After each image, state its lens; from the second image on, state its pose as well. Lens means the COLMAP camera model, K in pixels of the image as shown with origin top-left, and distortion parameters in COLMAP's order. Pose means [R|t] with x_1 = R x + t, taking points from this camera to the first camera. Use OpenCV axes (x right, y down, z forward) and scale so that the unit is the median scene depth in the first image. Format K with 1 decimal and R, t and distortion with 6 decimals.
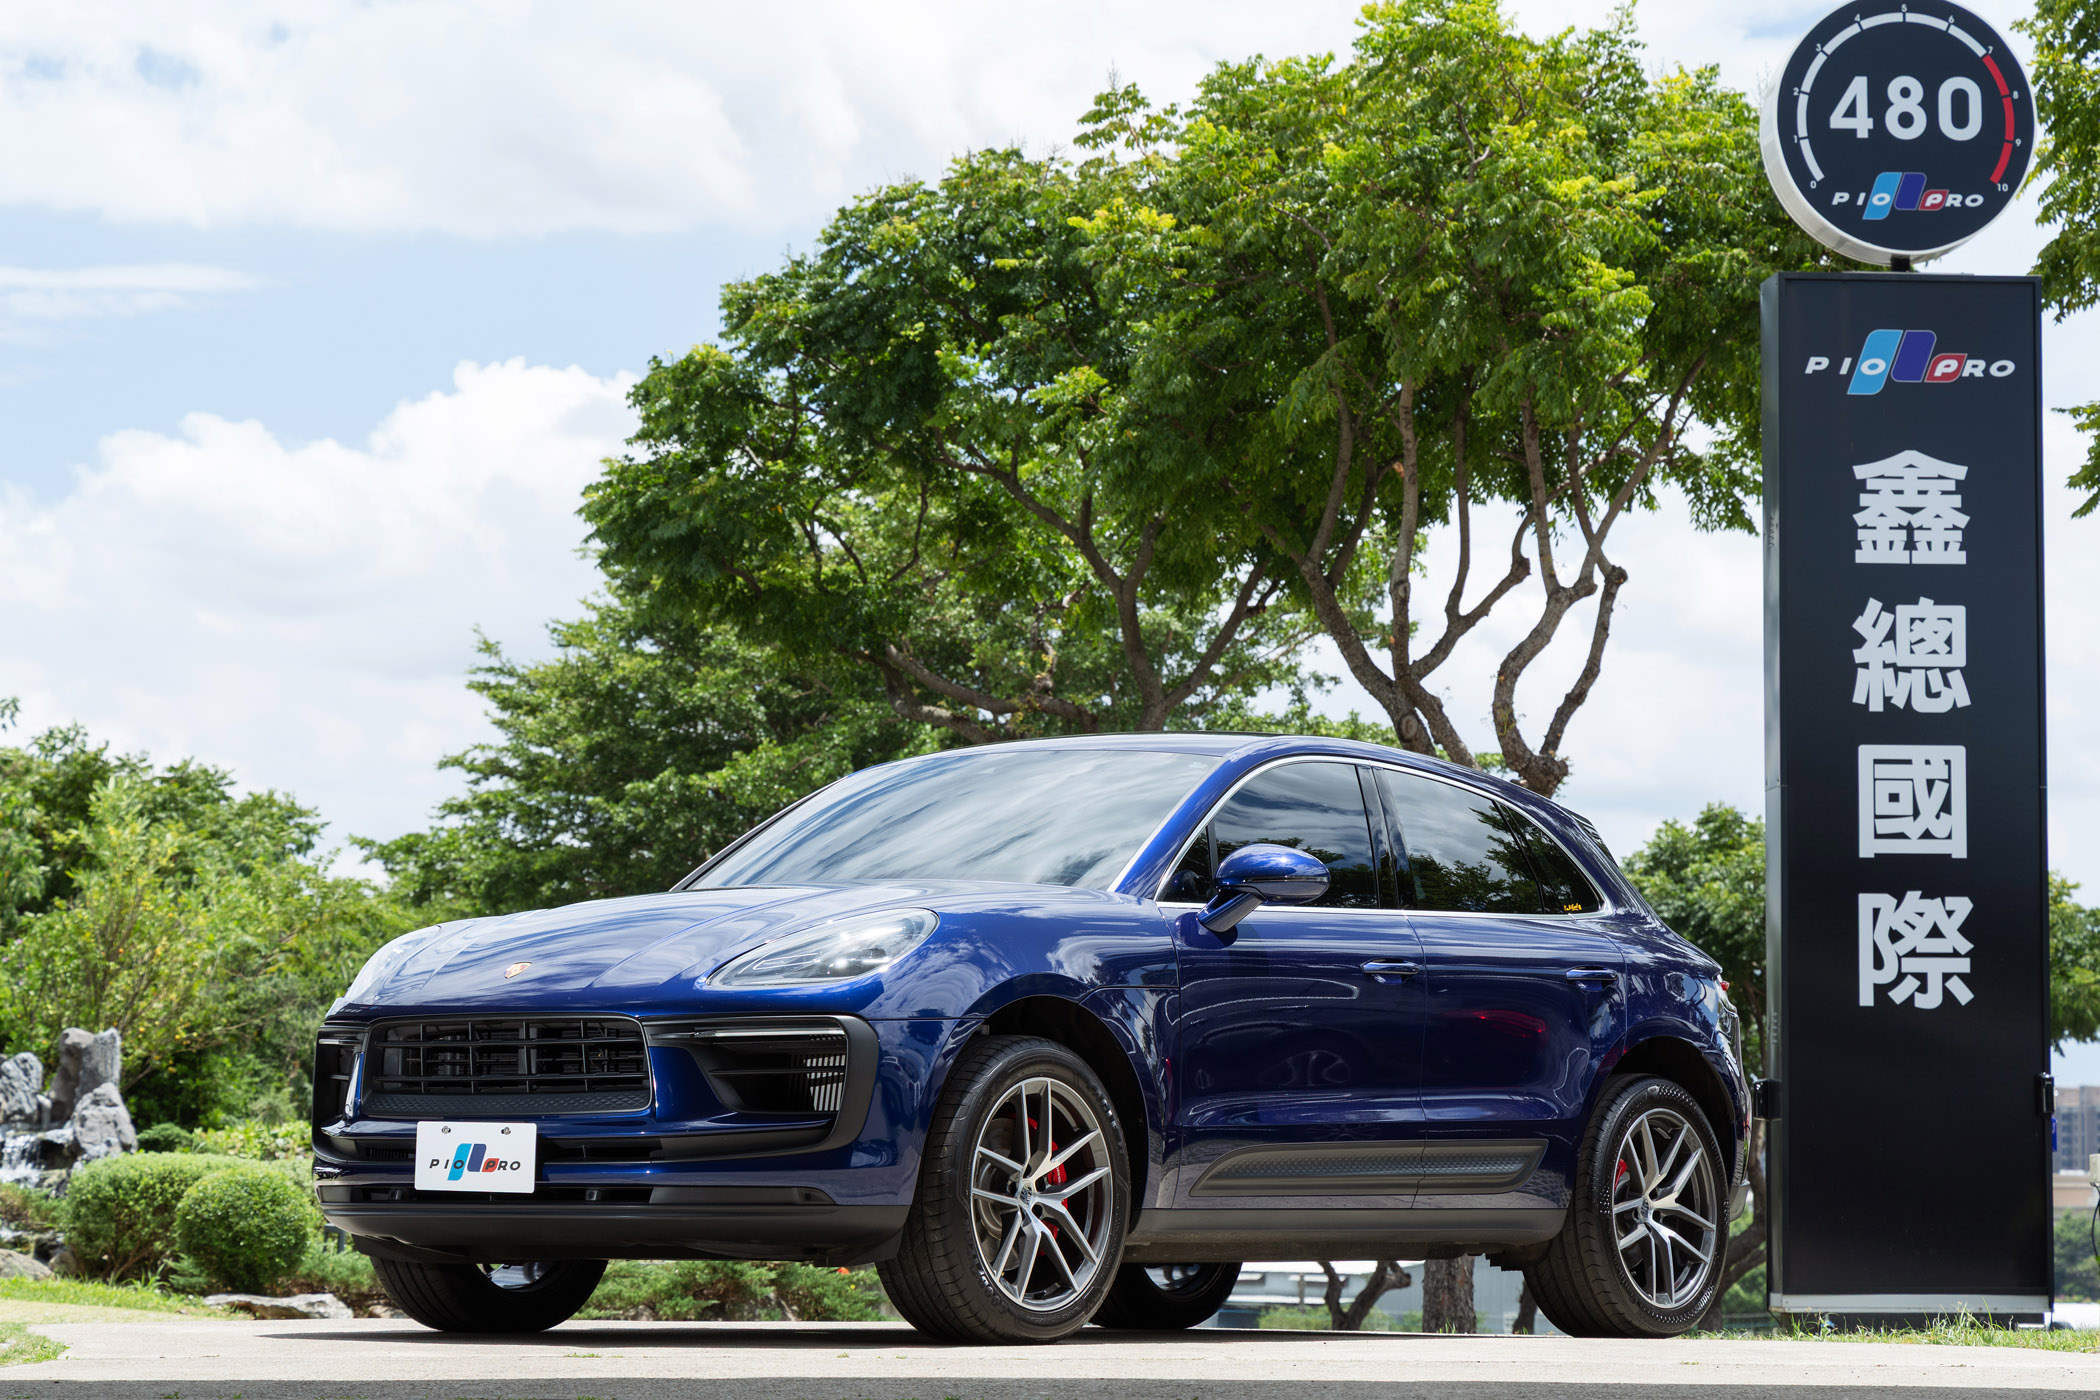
lens RADIAL K [[5717.5, 0, 1116.6], [0, 5717.5, 701.9], [0, 0, 1]] dist [-0.047074, 0.717012]
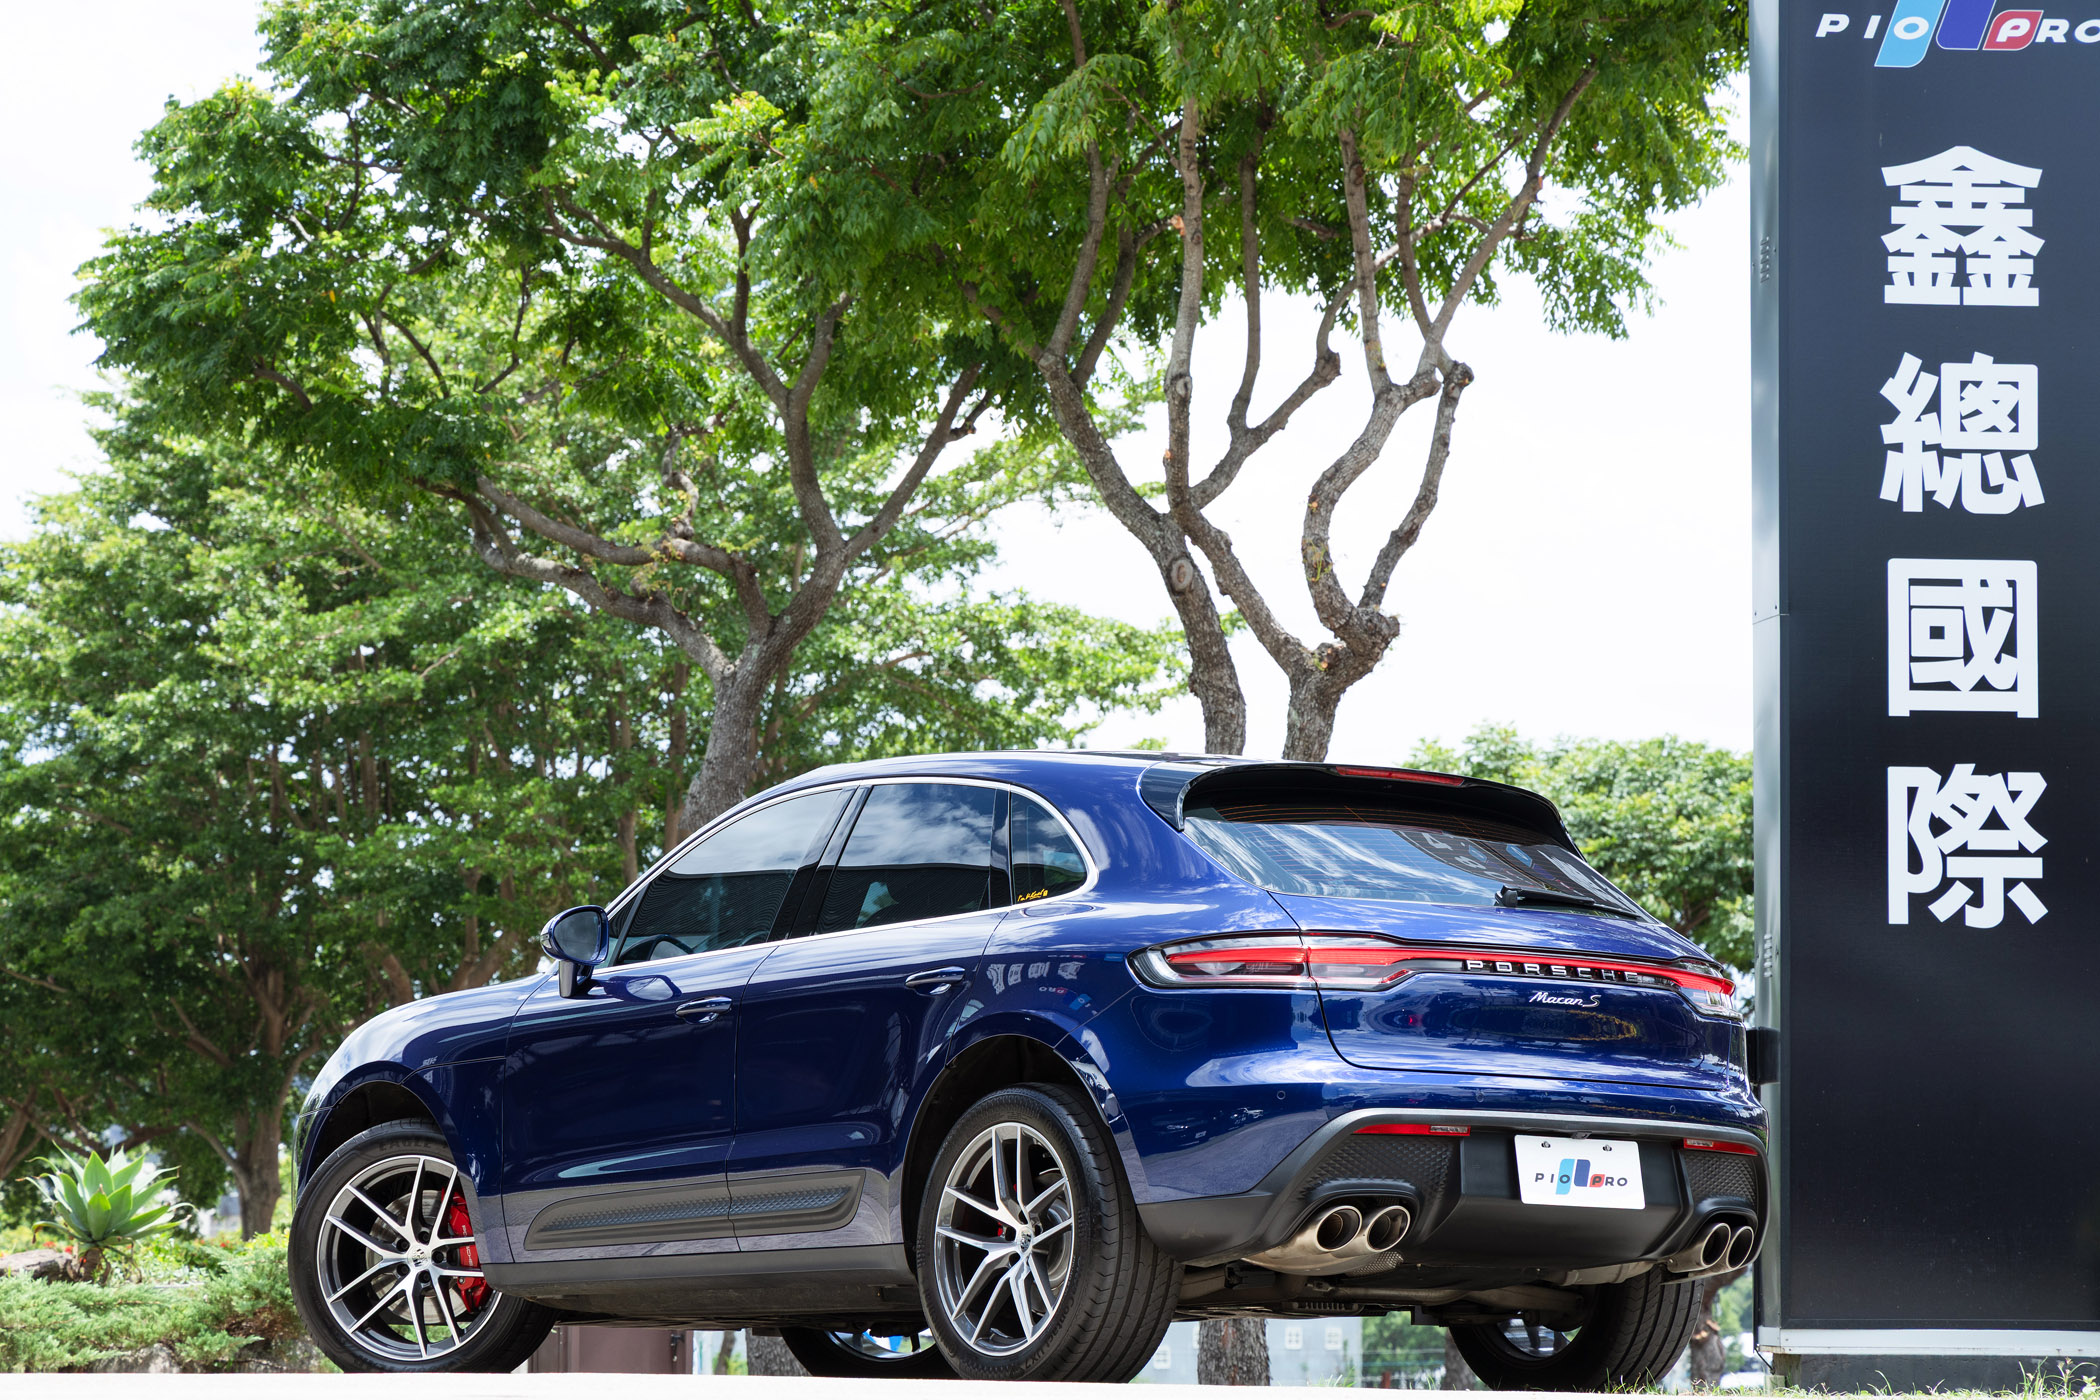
lens RADIAL K [[6889.2, 0, 1050.0], [0, 6889.2, 700.0], [0, 0, 1]] dist [-0.083127, 5.127386]
pose [[0.998764, 0.004302, 0.049514, -0.017021], [-0.004928, 0.999909, 0.012522, 0.014859], [-0.049456, -0.012750, 0.998695, 0.145772]]
